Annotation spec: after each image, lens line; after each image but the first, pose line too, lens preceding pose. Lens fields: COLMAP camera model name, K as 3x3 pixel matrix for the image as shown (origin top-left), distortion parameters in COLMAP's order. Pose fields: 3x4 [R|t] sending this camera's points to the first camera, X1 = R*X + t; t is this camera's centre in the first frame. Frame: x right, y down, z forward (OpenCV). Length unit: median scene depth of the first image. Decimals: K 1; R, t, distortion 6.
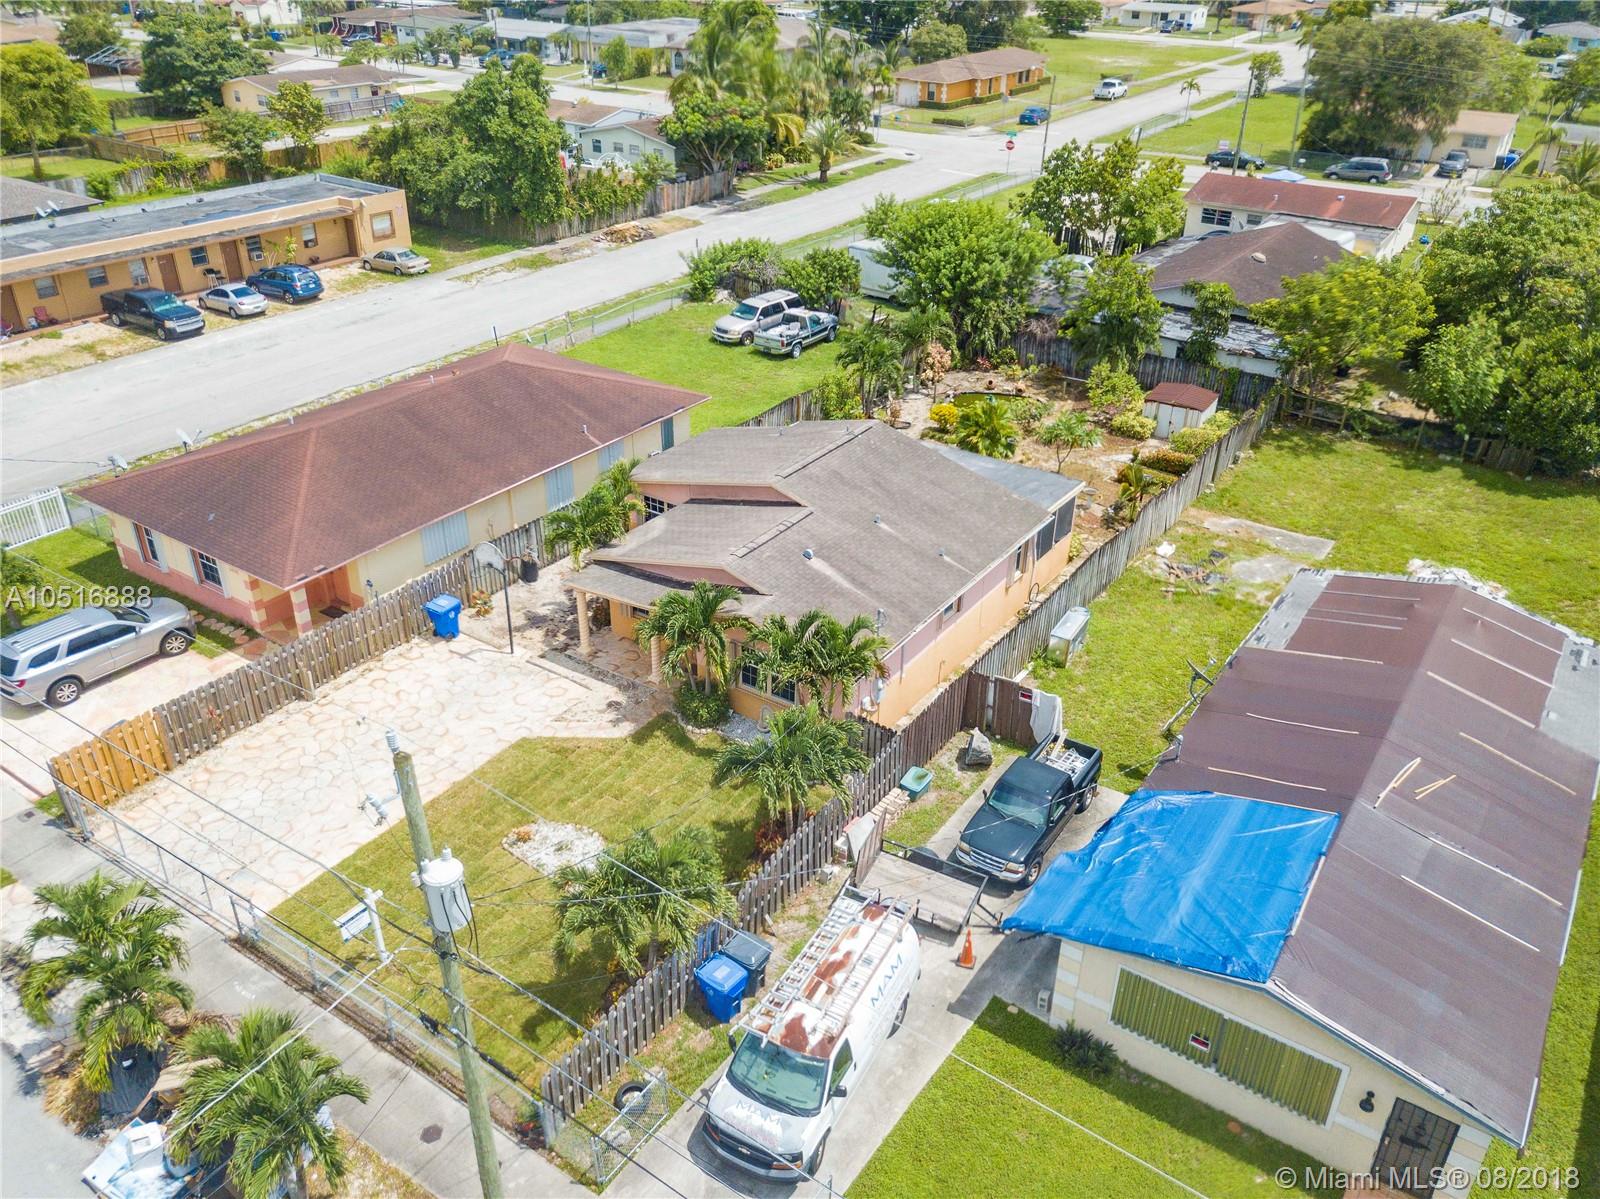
lens RADIAL K [[1217.3, 0, 797.3], [0, 1217.3, 602.2], [0, 0, 1]] dist [0.002304, 0.039631]
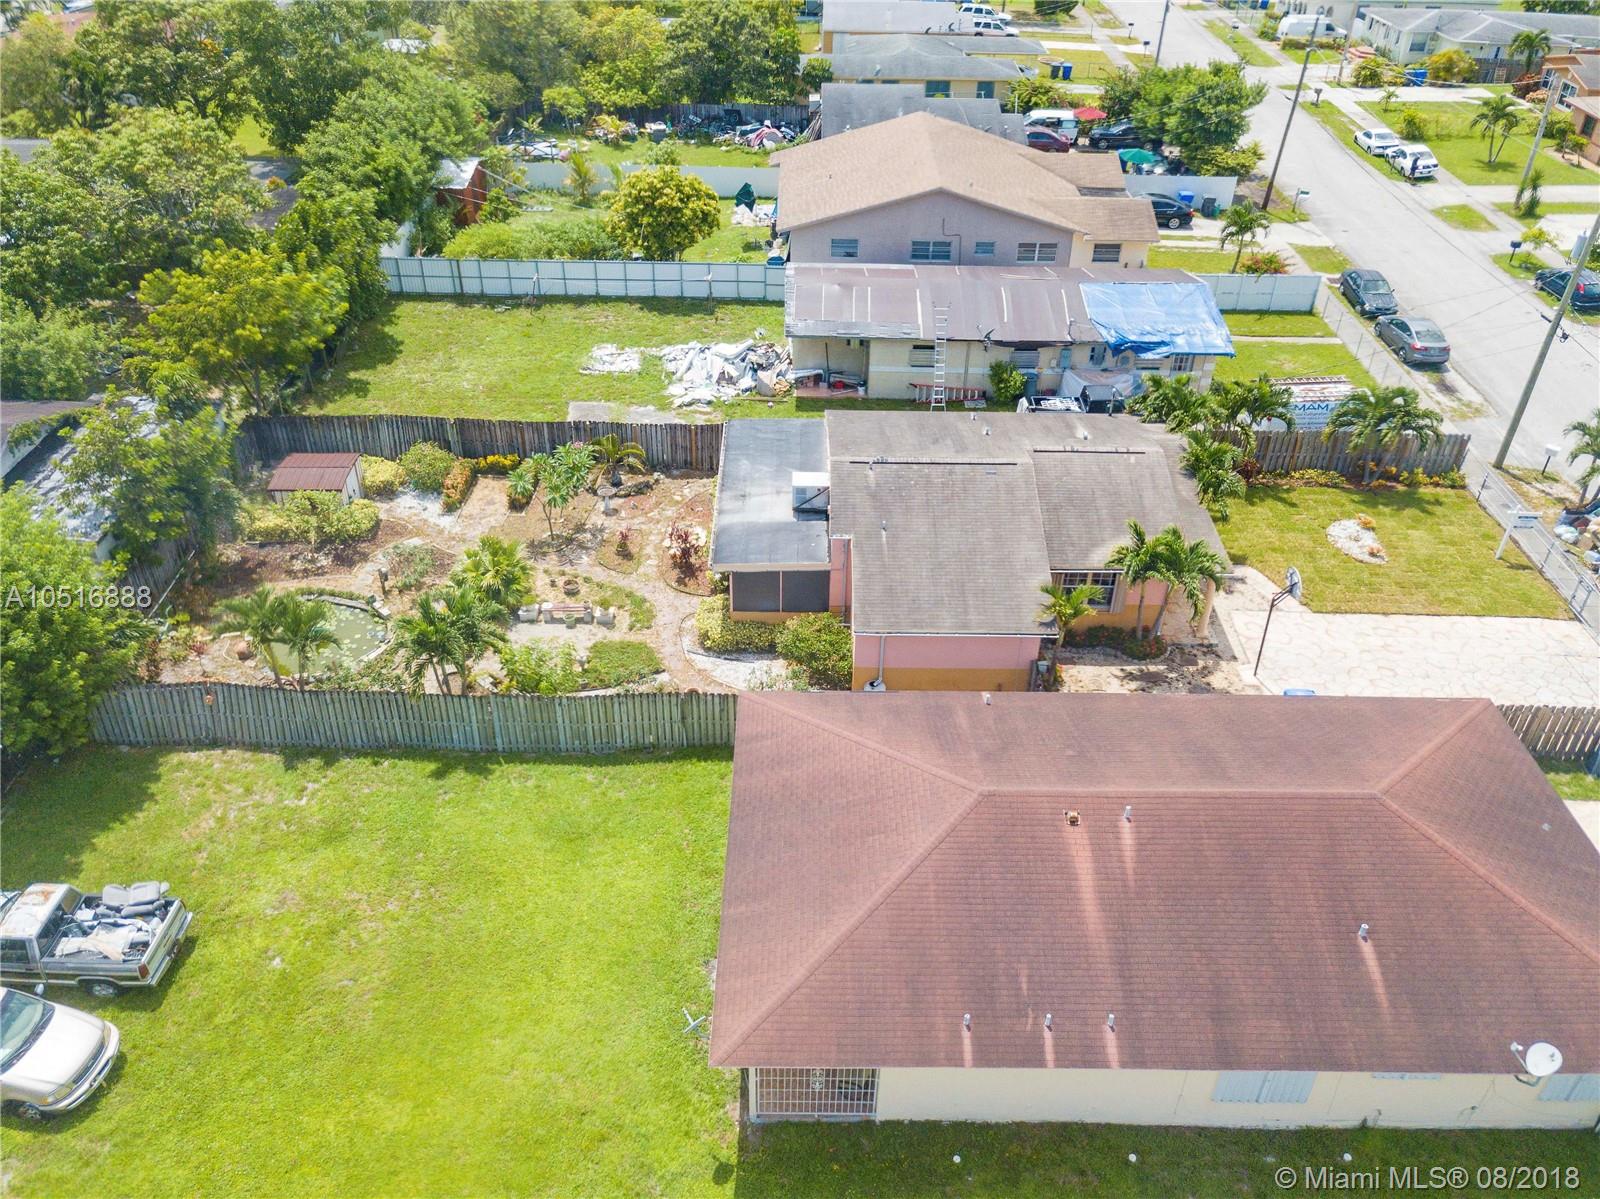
lens RADIAL K [[1277.1, 0, 800.9], [0, 1277.1, 593.4], [0, 0, 1]] dist [-0.002217, 0.003920]
pose [[-0.562442, -0.486054, 0.668887, -0.445219], [0.393795, 0.553861, 0.733596, -0.584426], [-0.727038, 0.676010, -0.120109, 0.869219]]
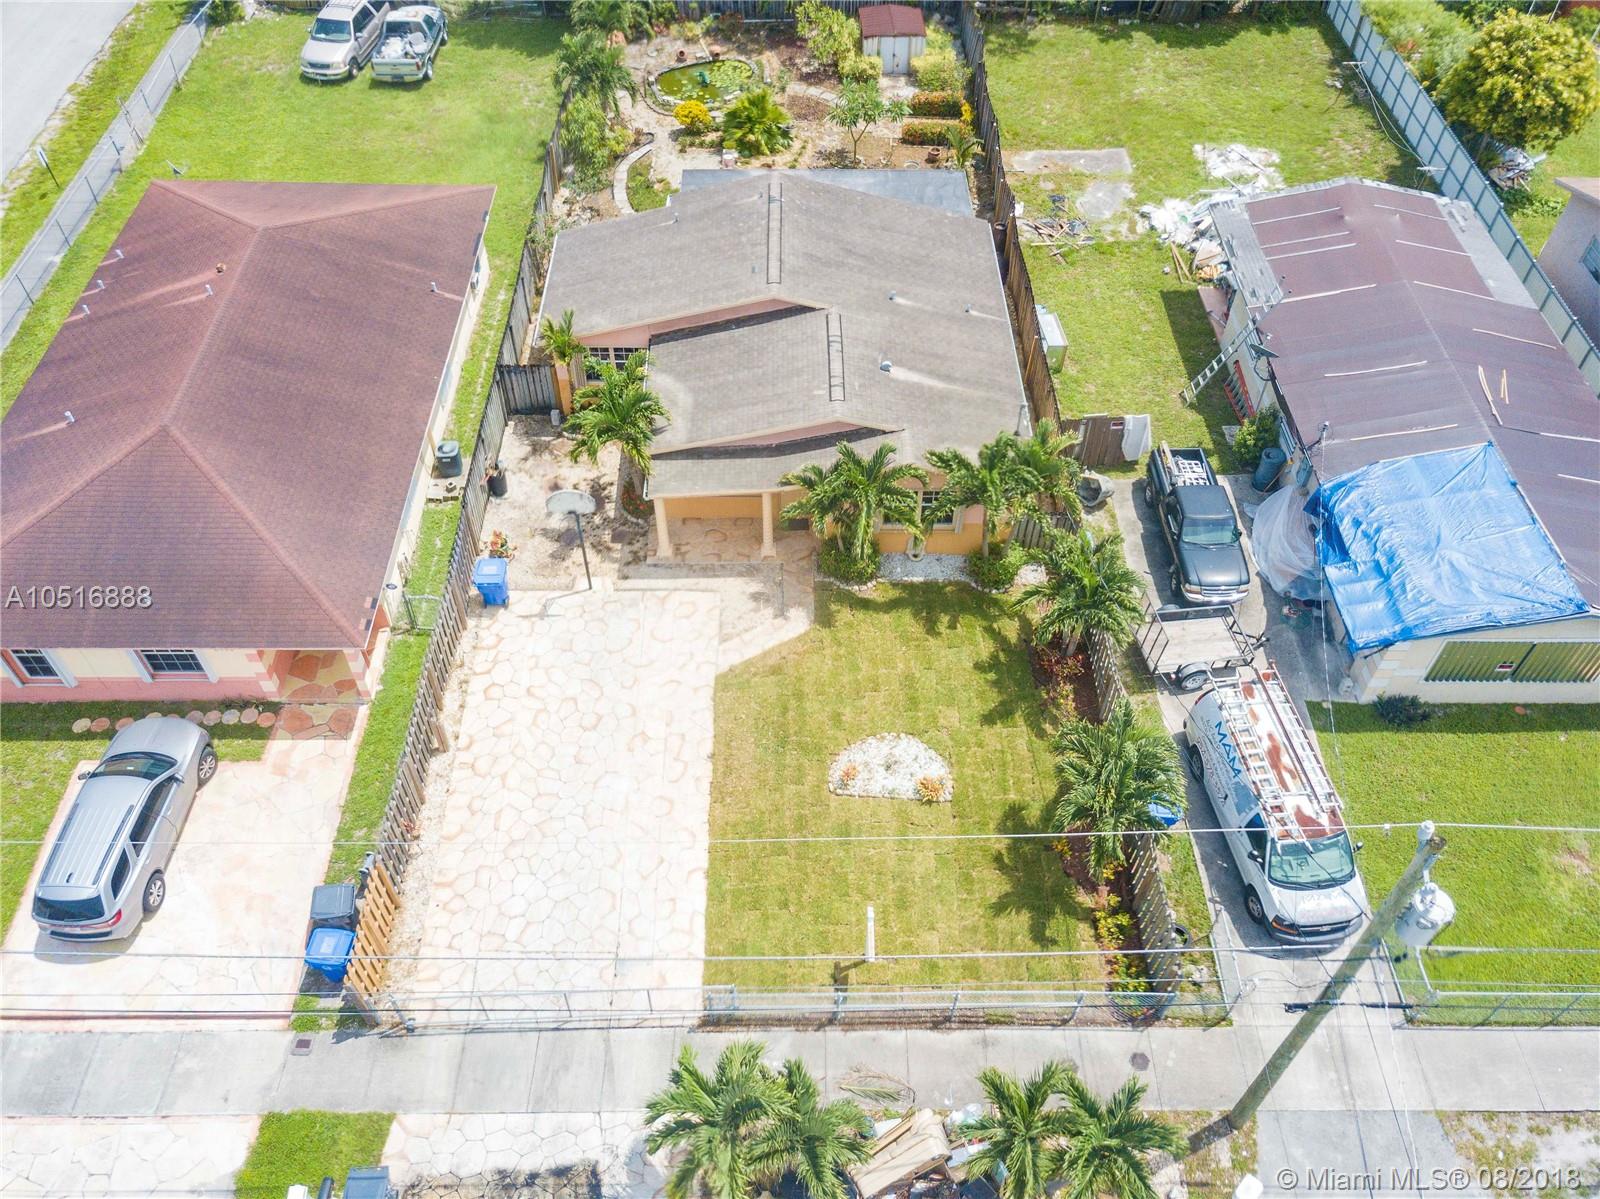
lens RADIAL K [[1238.4, 0, 800.0], [0, 1238.4, 599.5], [0, 0, 1]] dist [-0.034585, 0.071201]
pose [[0.819047, -0.433960, 0.375288, -0.286878], [0.284507, 0.875244, 0.391157, -0.162879], [-0.498215, -0.213604, 0.840331, 0.118734]]
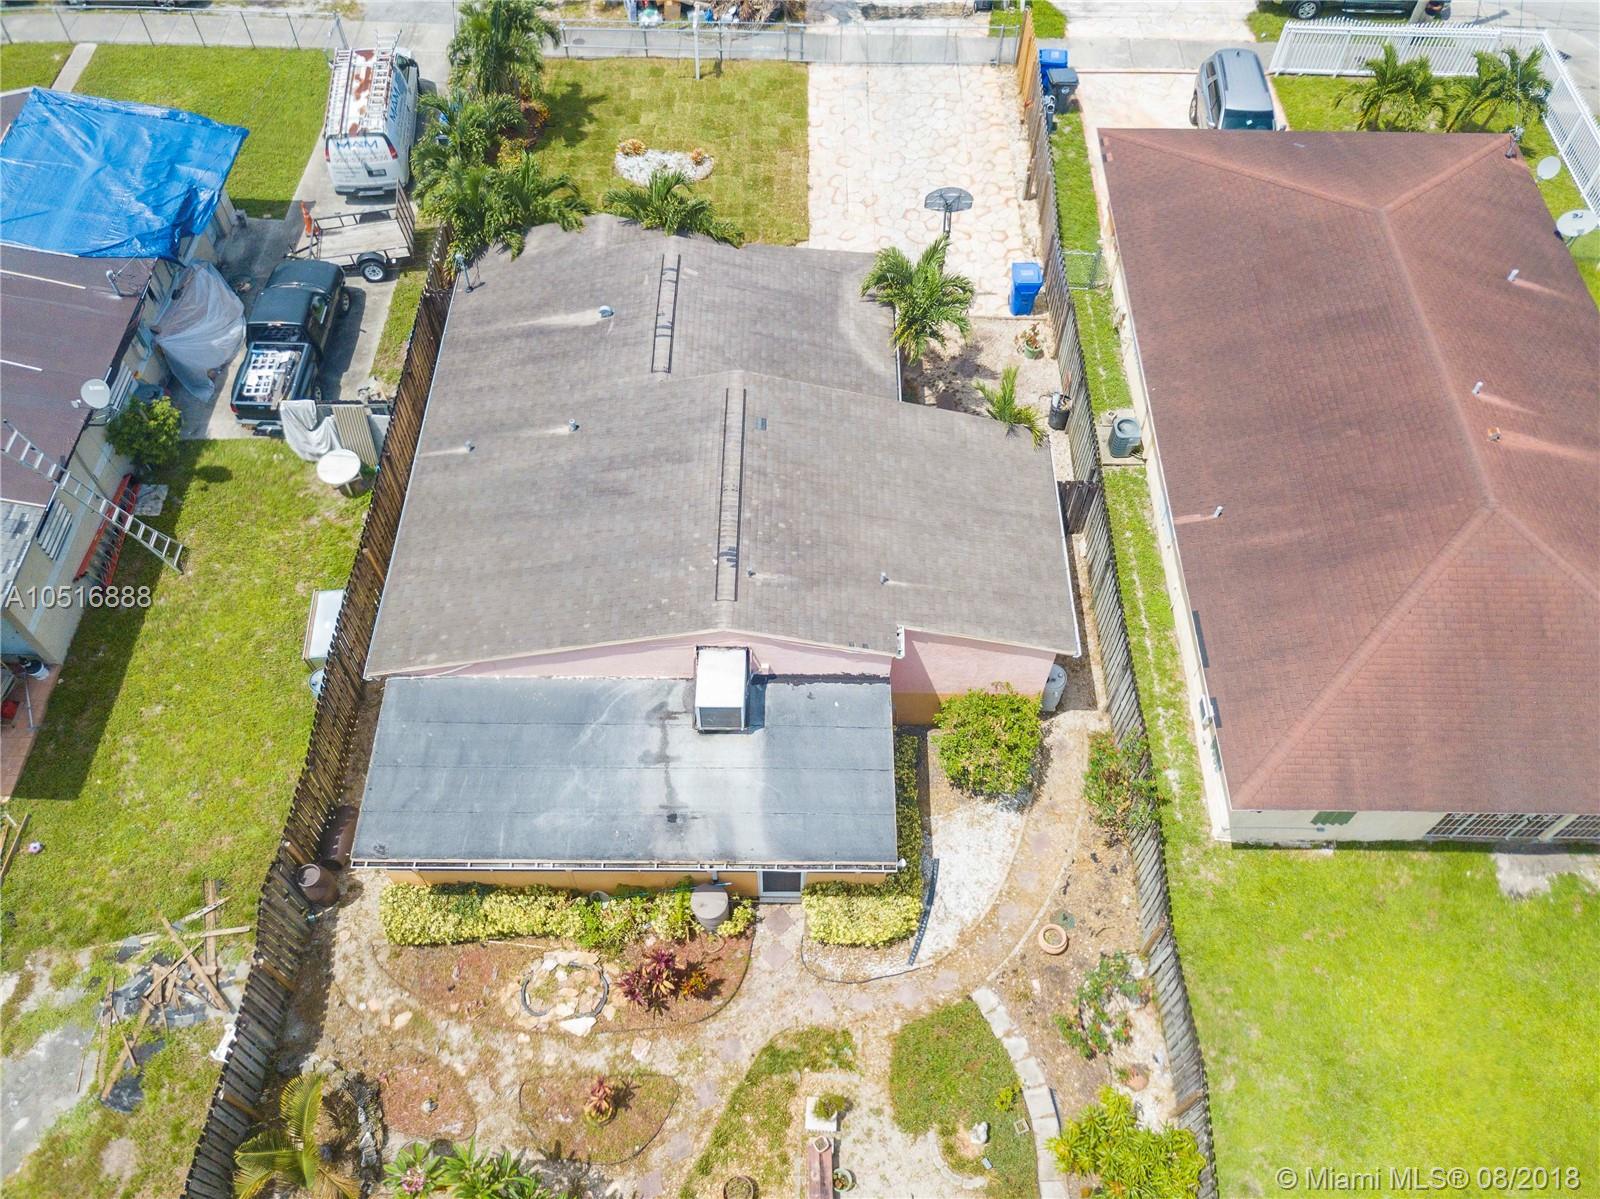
lens RADIAL K [[1261.0, 0, 830.9], [0, 1261.0, 595.1], [0, 0, 1]] dist [-0.006356, -0.001229]
pose [[-0.820795, 0.450063, -0.351765, 0.151541], [-0.318755, 0.150143, 0.935870, -0.484339], [0.474016, 0.880284, 0.020224, 0.723424]]
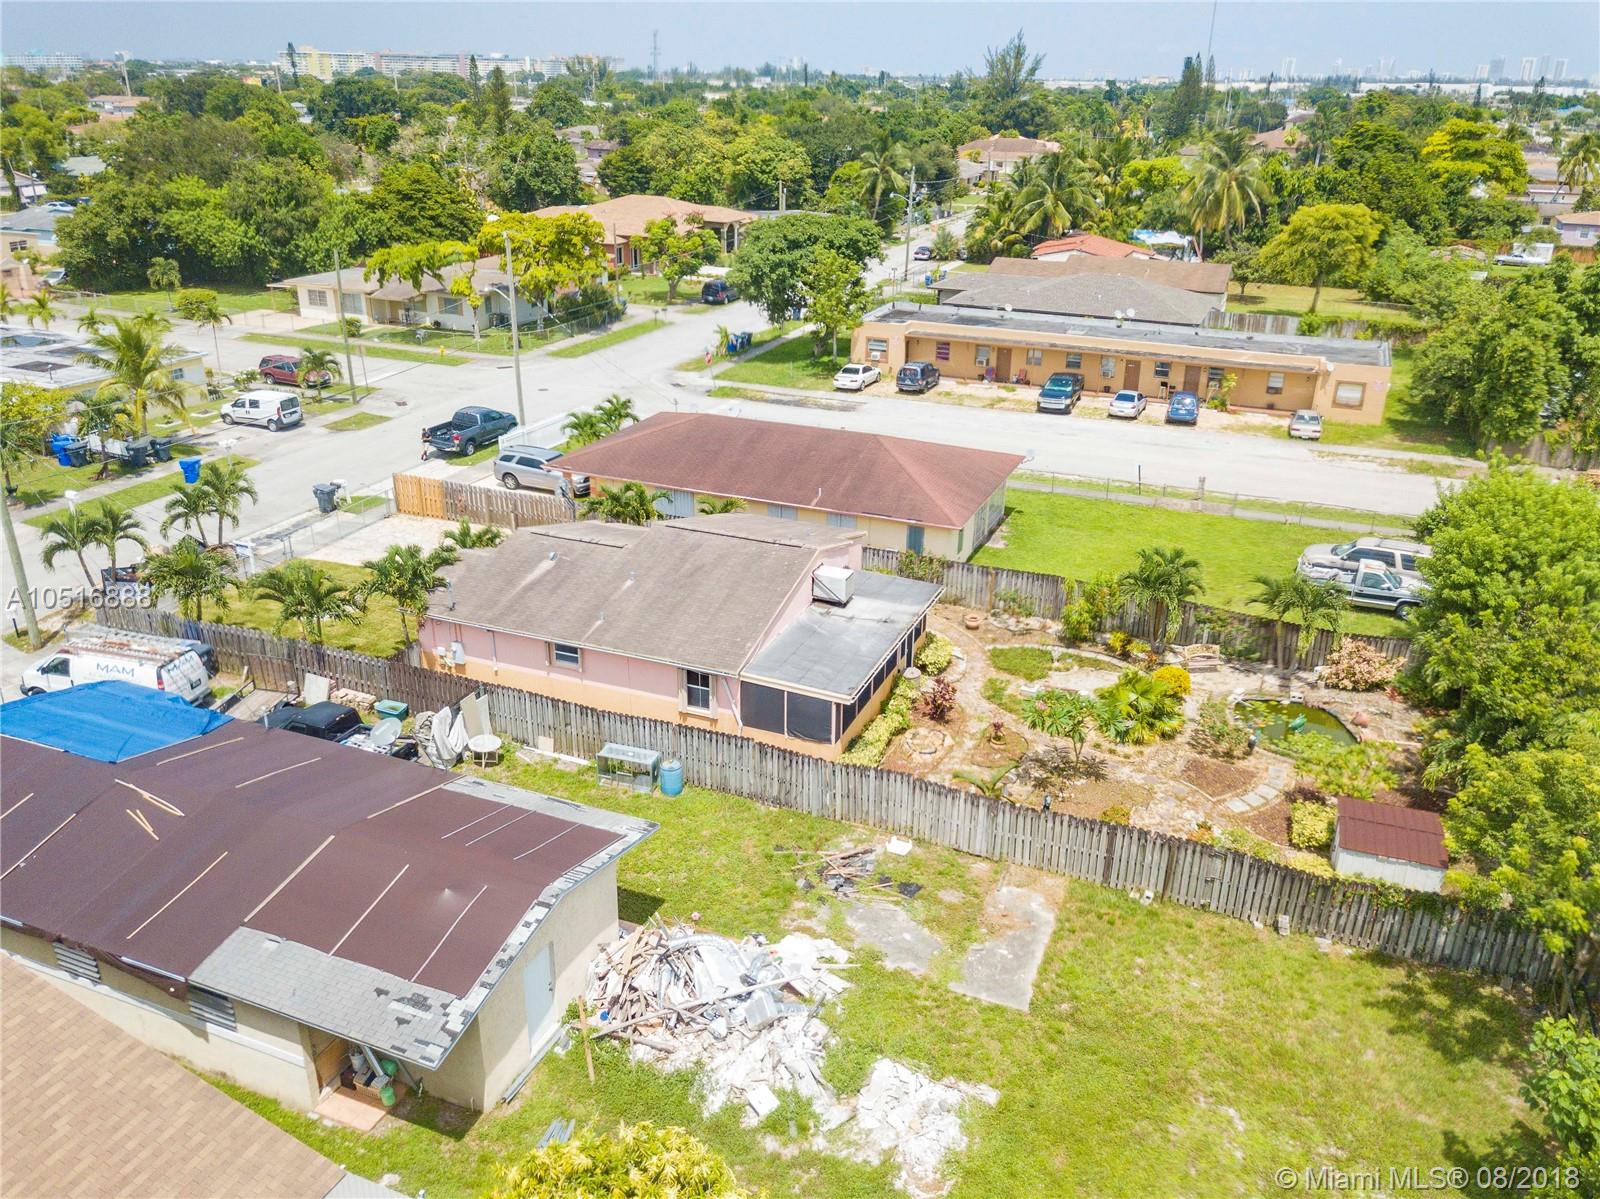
lens RADIAL K [[1228.3, 0, 801.9], [0, 1228.3, 603.7], [0, 0, 1]] dist [0.004963, 0.003798]
pose [[0.210701, 0.374345, -0.903034, 0.707630], [-0.497484, 0.836264, 0.230590, -0.242453], [0.841496, 0.400659, 0.362433, 0.468241]]
